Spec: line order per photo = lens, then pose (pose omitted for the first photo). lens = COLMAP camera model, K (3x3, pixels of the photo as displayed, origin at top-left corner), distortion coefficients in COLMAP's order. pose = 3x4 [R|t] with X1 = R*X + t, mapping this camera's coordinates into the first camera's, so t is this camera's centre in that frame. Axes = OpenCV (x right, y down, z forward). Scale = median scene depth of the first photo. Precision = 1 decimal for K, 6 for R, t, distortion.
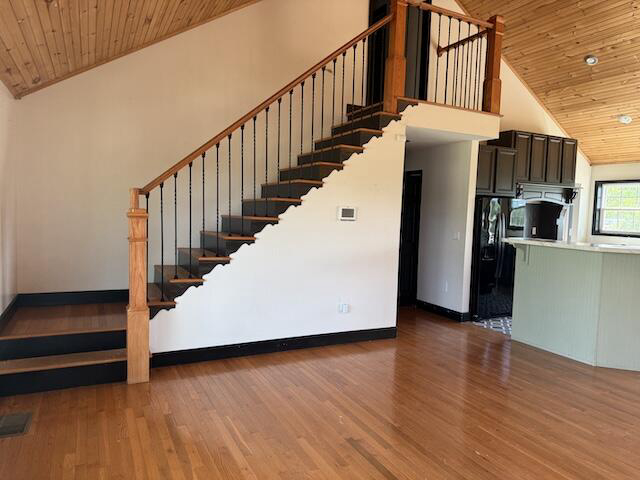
lens RADIAL K [[450.5, 0, 317.9], [0, 450.5, 238.6], [0, 0, 1]] dist [0.022528, -0.040588]
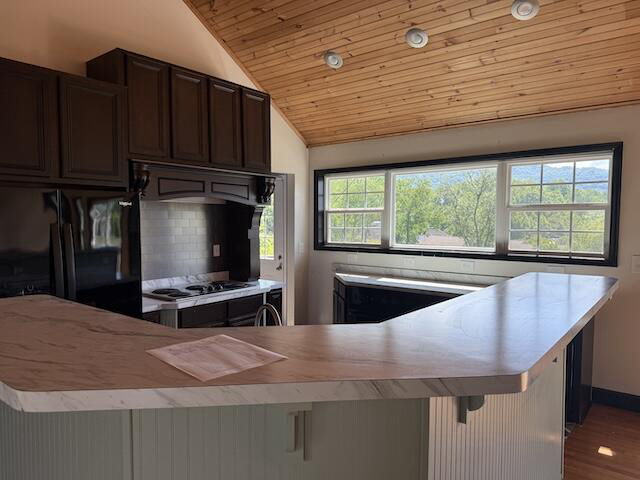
lens RADIAL K [[450.5, 0, 321.3], [0, 450.5, 243.7], [0, 0, 1]] dist [0.022528, -0.040588]
pose [[0.904483, -0.048093, 0.423790, 0.363321], [0.049382, 0.998748, 0.007946, -0.024490], [-0.423642, 0.013741, 0.905726, 0.423168]]
